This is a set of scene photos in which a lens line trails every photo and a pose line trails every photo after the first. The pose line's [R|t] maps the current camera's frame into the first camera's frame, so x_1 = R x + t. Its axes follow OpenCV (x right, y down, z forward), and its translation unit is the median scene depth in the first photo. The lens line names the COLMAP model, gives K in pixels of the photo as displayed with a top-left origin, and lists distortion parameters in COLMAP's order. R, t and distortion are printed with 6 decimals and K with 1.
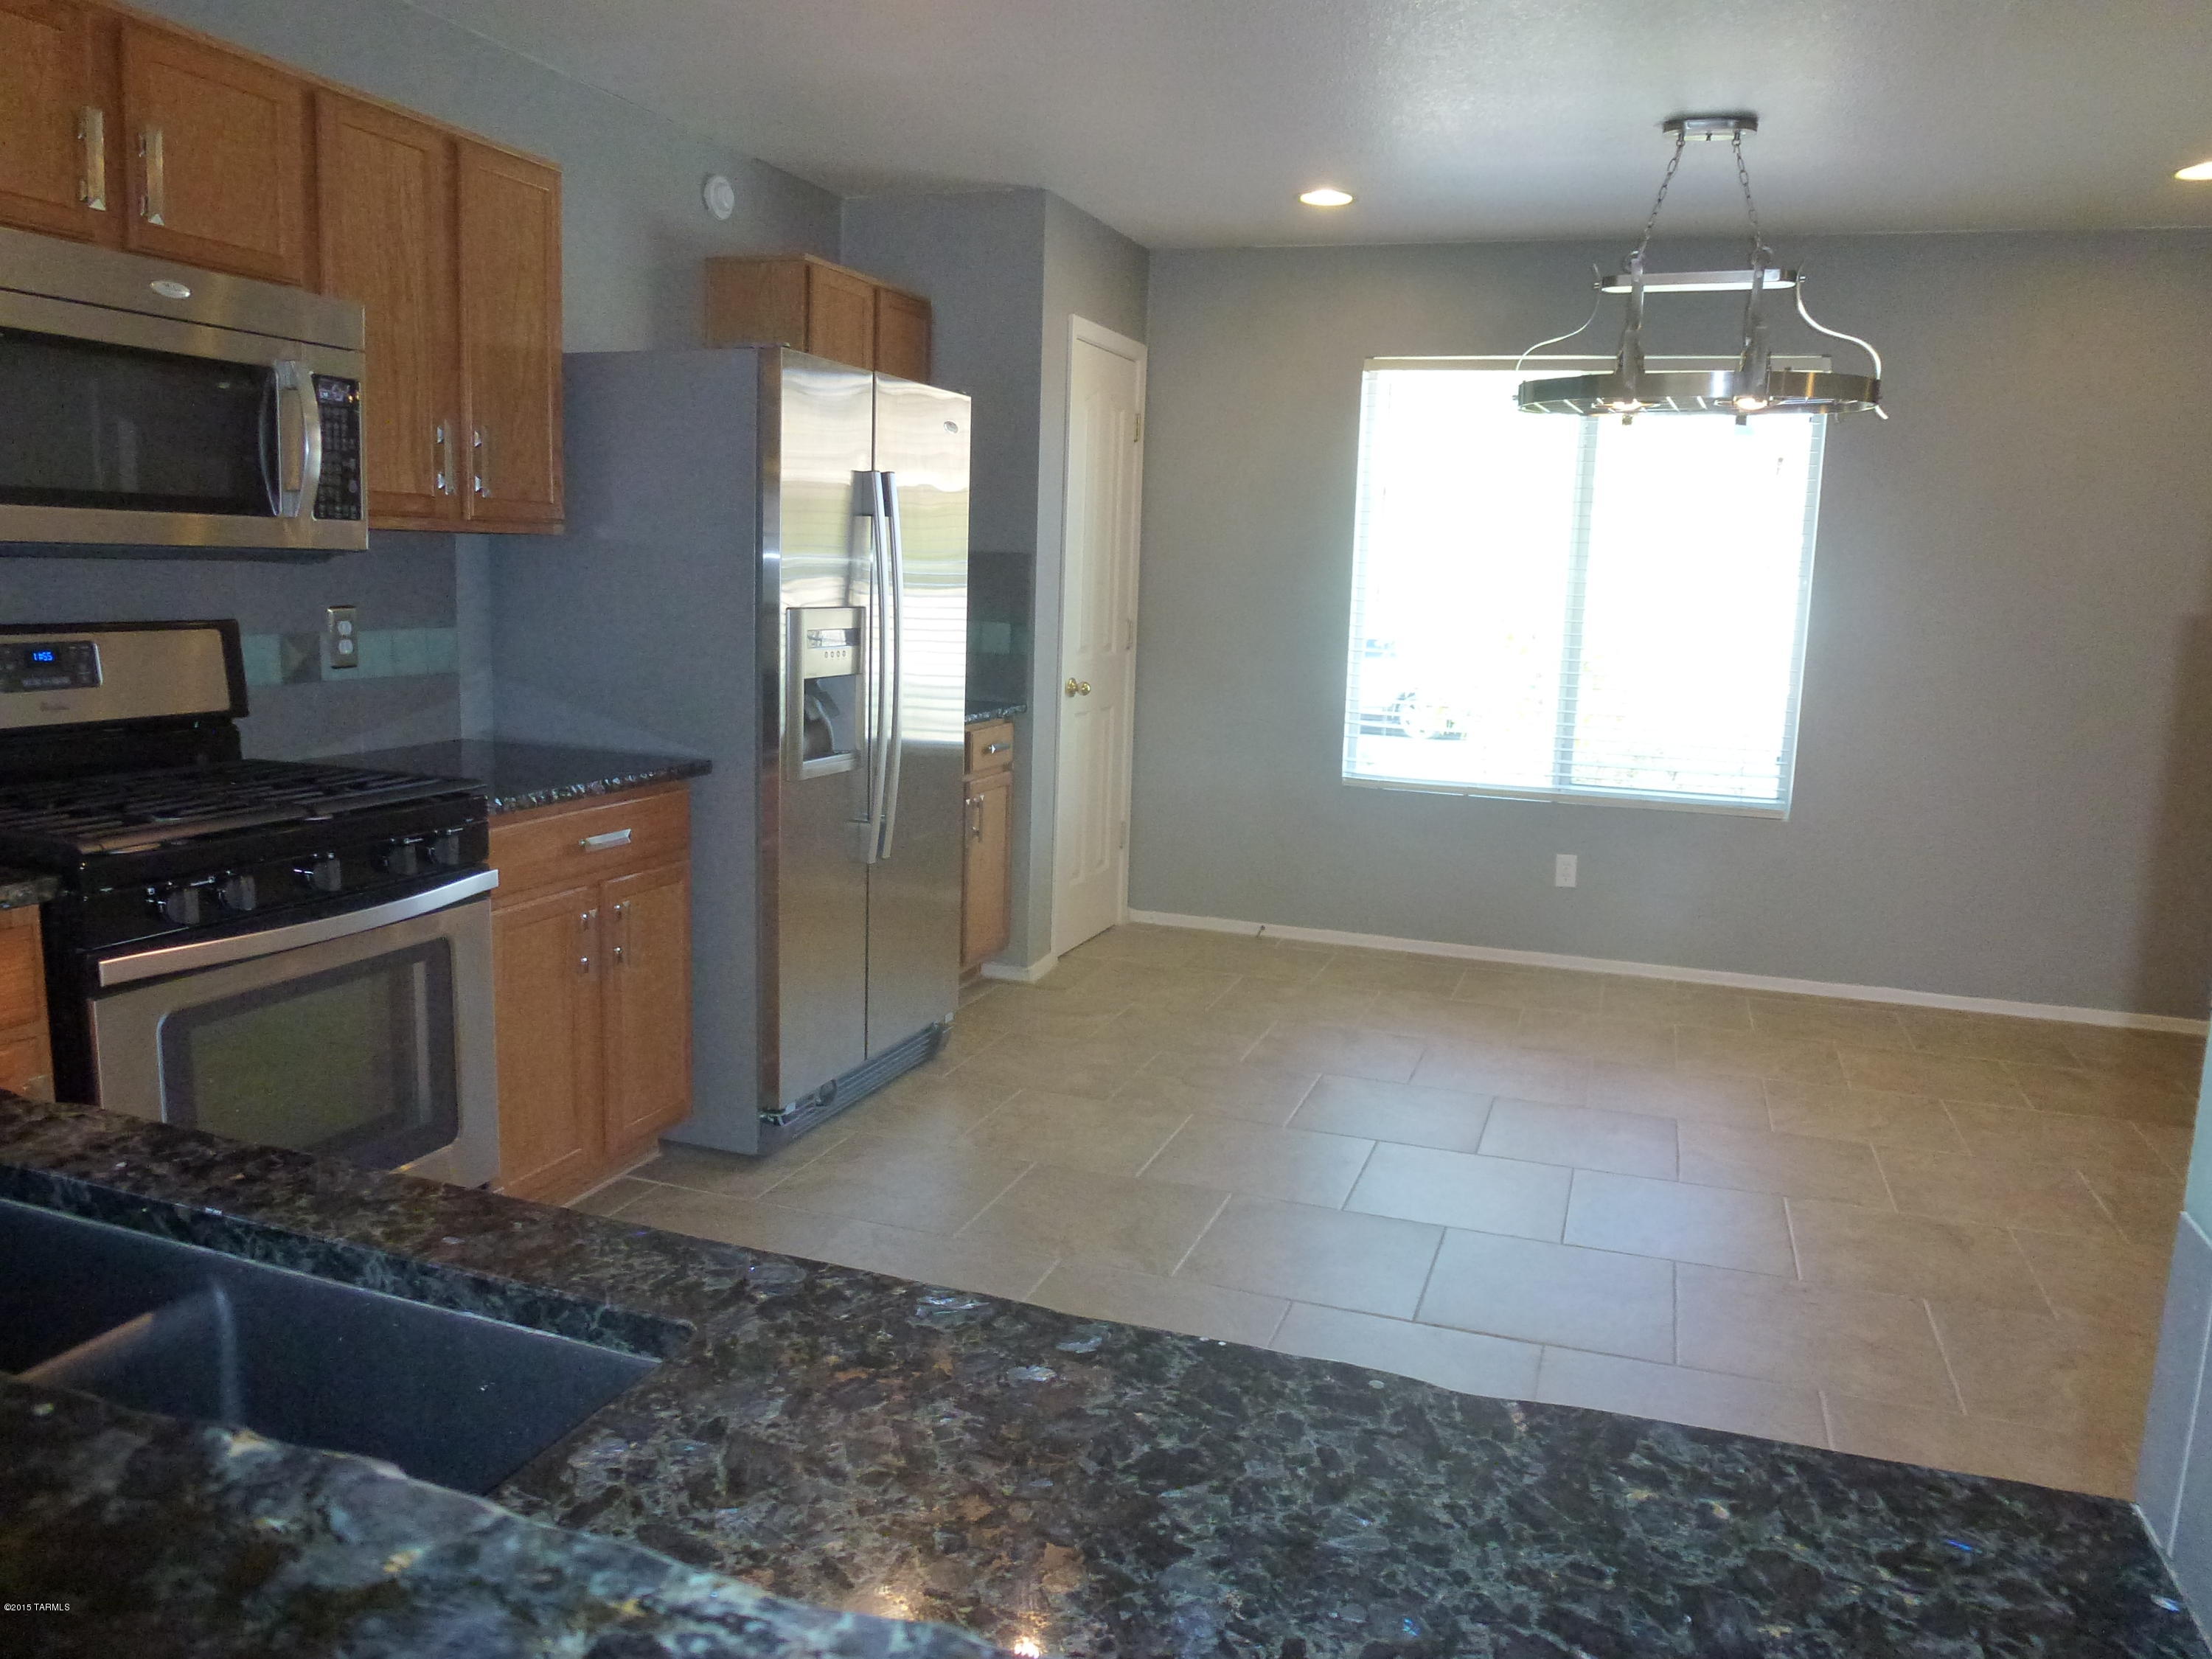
lens RADIAL K [[1586.1, 0, 1106.0], [0, 1586.1, 829.5], [0, 0, 1]] dist [-0.062037, 0.013989]
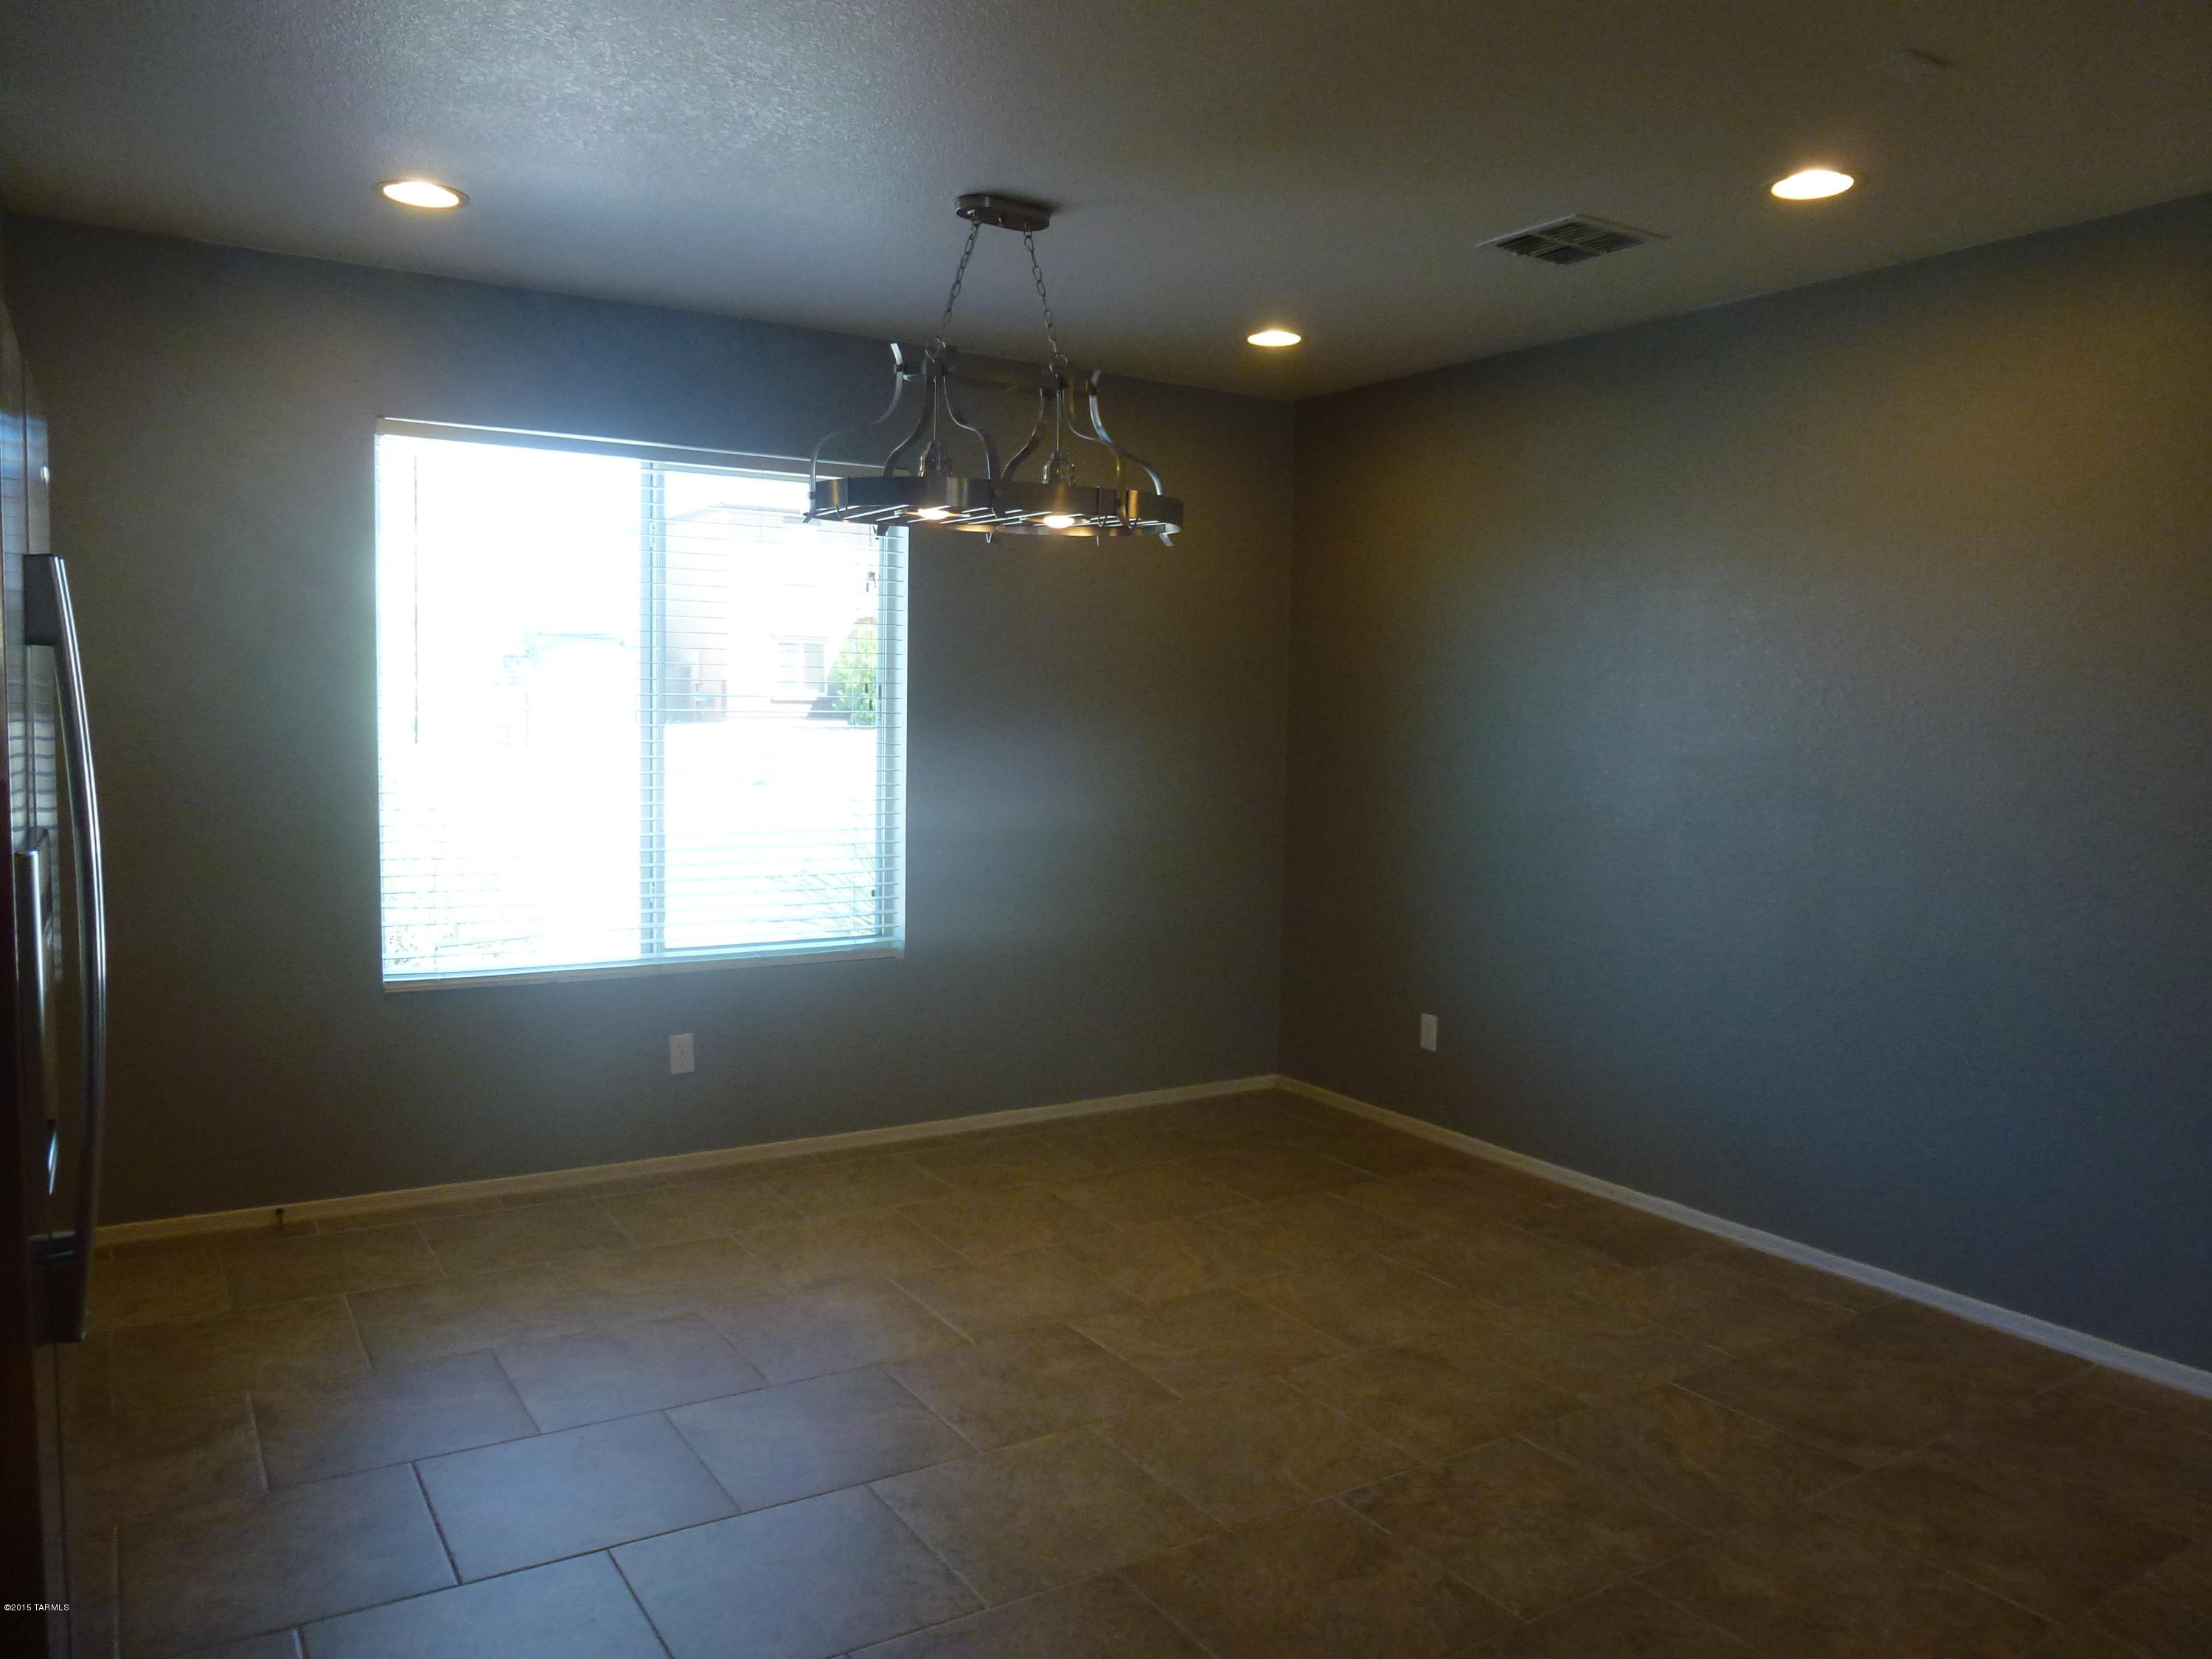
lens RADIAL K [[1586.1, 0, 1106.0], [0, 1586.1, 829.5], [0, 0, 1]] dist [-0.062037, 0.013989]
pose [[0.623770, -0.082622, 0.777228, -0.277557], [0.128823, 0.991666, 0.002030, -0.086186], [-0.770918, 0.098858, 0.629215, 0.383161]]
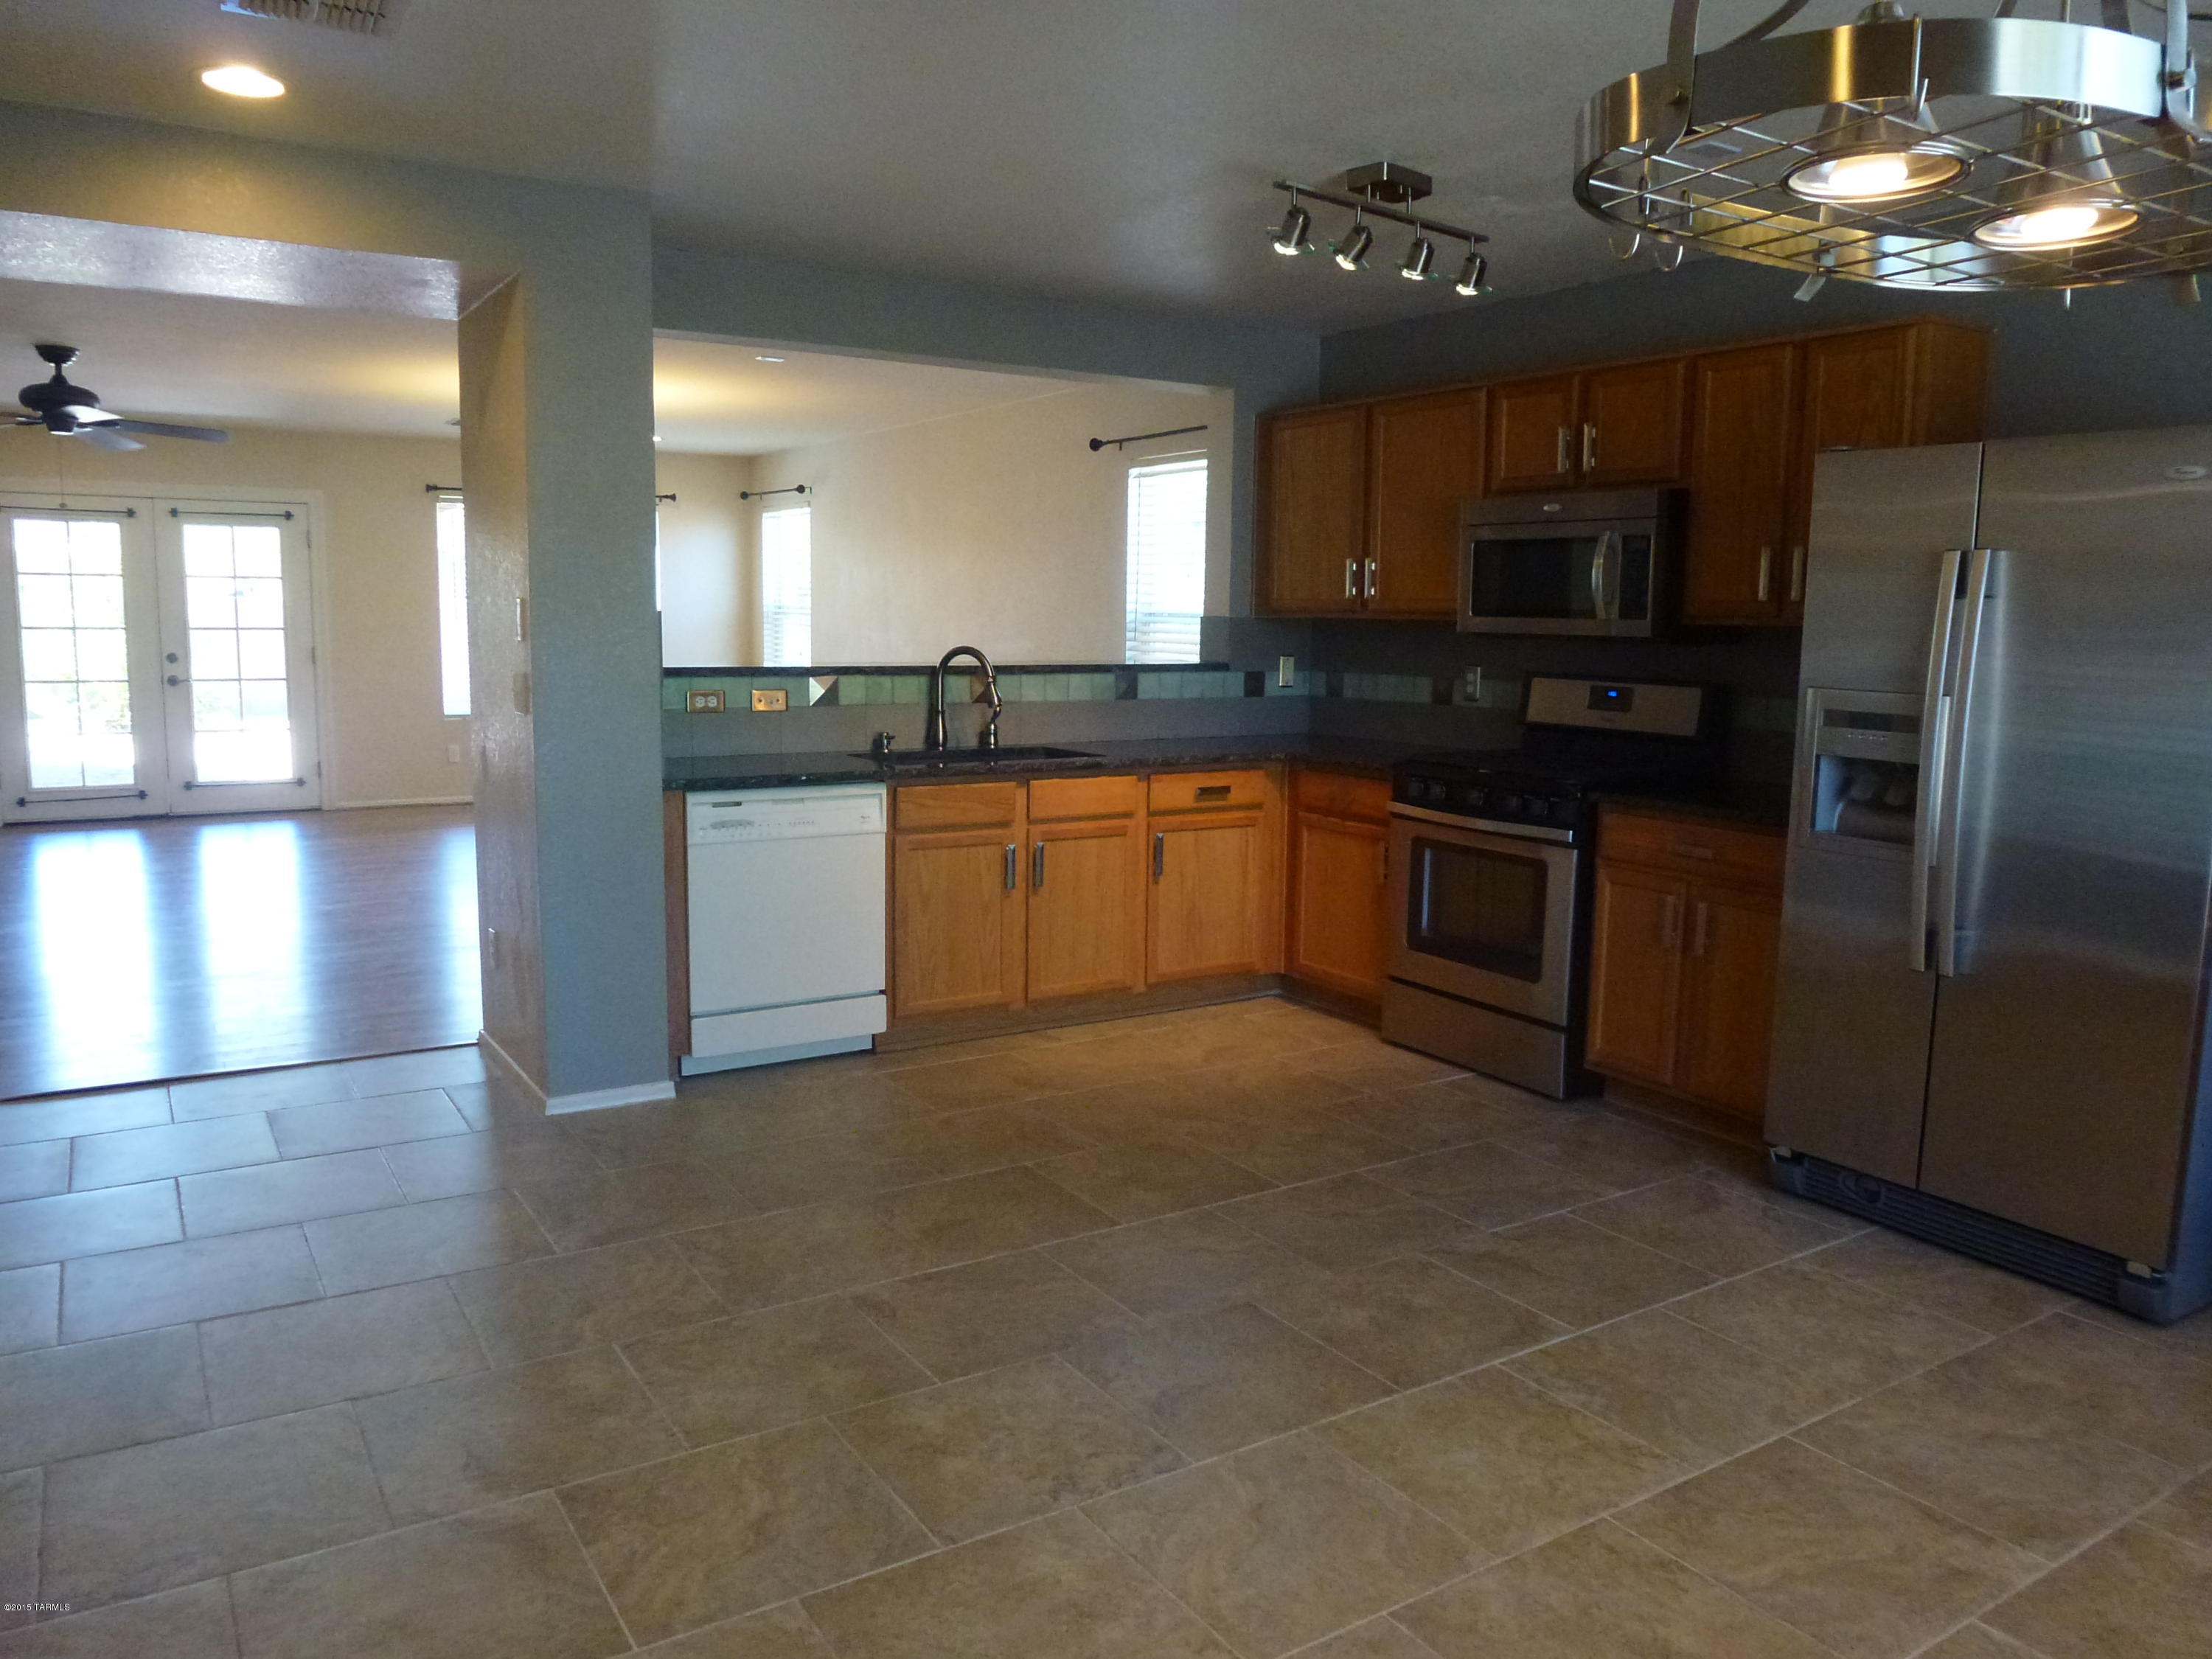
lens RADIAL K [[1586.1, 0, 1106.0], [0, 1586.1, 829.5], [0, 0, 1]] dist [-0.062037, 0.013989]
pose [[-0.621559, 0.066785, -0.780515, 0.759214], [-0.157069, 0.965501, 0.207695, -0.154497], [0.767459, 0.251690, -0.589626, 1.027687]]
